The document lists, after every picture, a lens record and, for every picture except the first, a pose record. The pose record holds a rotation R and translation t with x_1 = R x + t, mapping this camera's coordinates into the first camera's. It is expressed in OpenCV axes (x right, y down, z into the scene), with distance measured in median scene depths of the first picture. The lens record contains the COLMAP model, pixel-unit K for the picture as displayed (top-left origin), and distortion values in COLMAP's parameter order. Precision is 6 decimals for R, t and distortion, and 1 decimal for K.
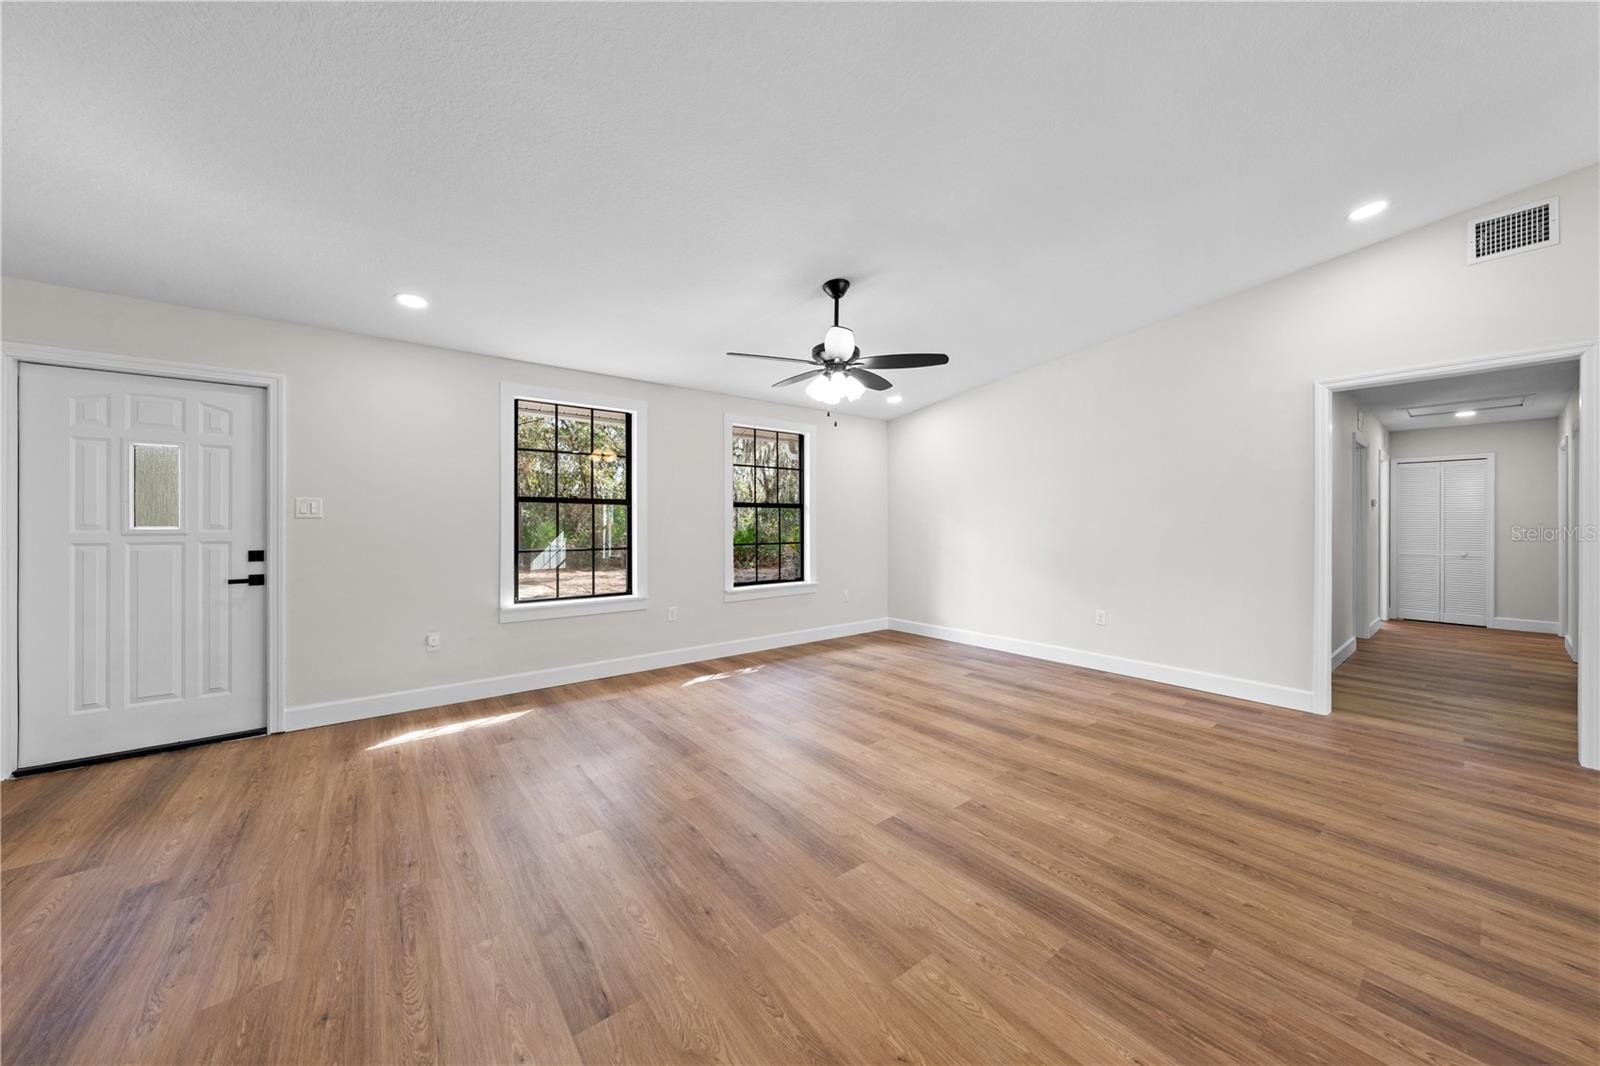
lens RADIAL K [[552.1, 0, 801.9], [0, 552.1, 524.6], [0, 0, 1]] dist [-0.004842, 0.000017]
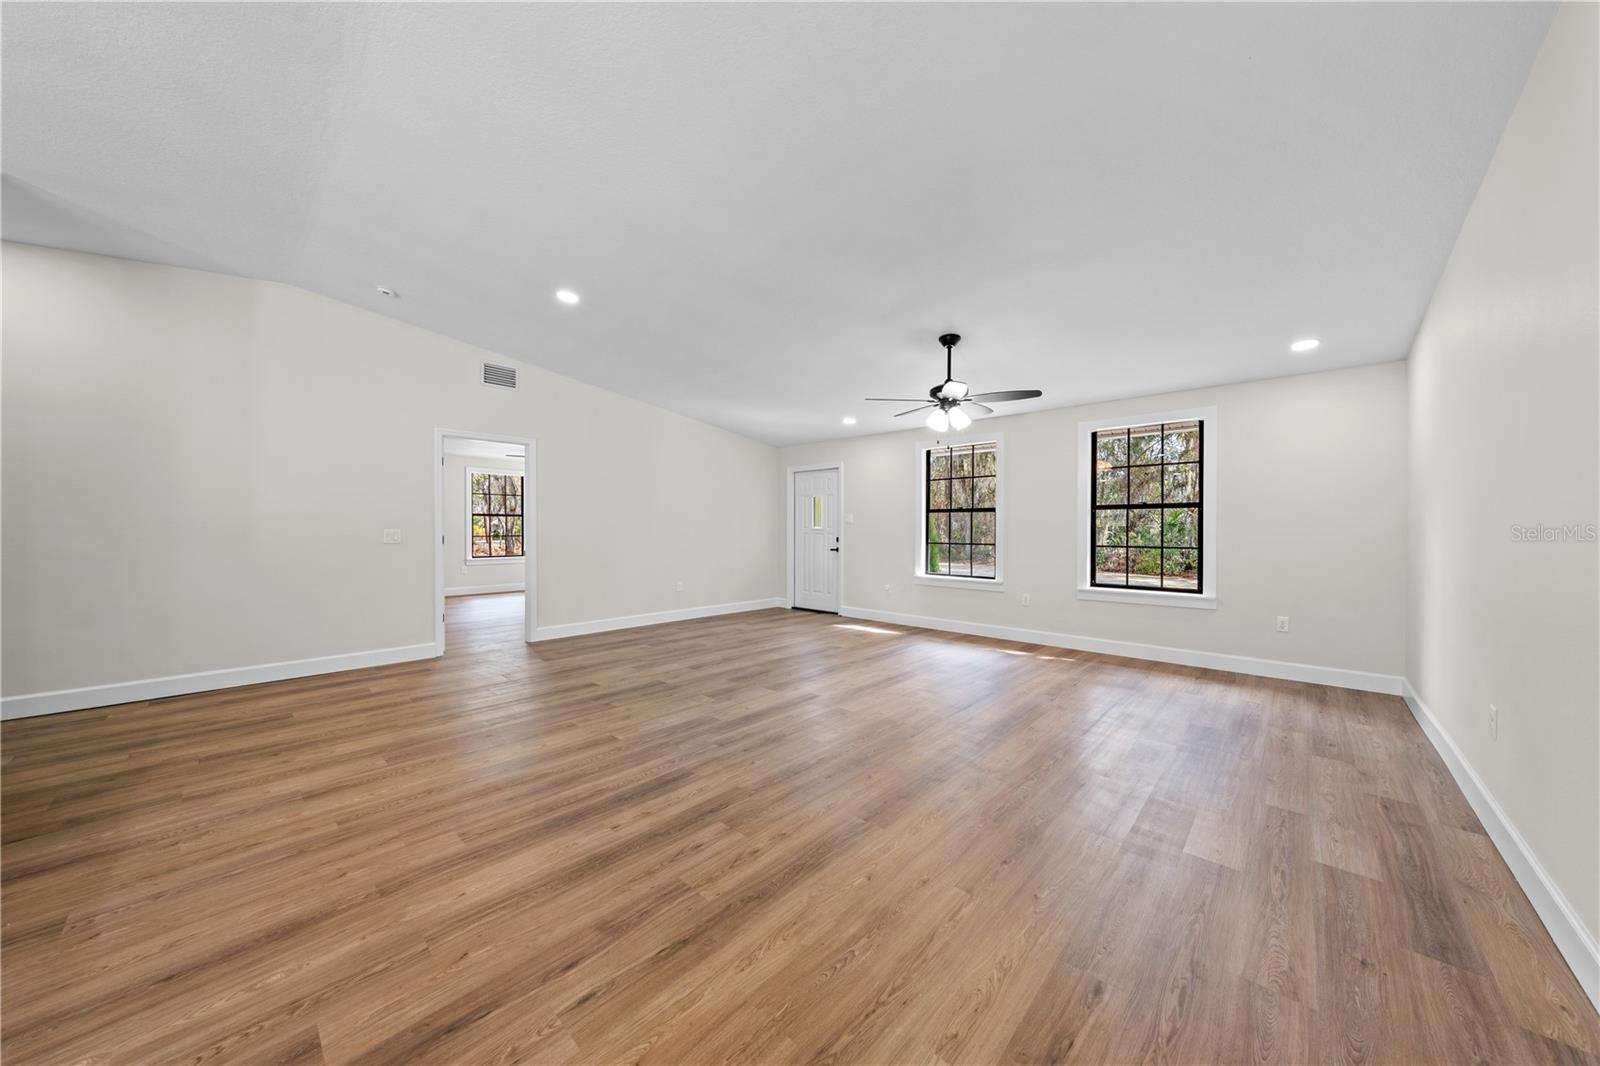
lens RADIAL K [[542.1, 0, 805.2], [0, 542.1, 535.4], [0, 0, 1]] dist [-0.003503, 0.000086]
pose [[0.160814, 0.014886, -0.986872, 1.258592], [-0.002683, 0.999889, 0.014645, 0.004598], [0.986981, 0.000292, 0.160837, 0.472590]]
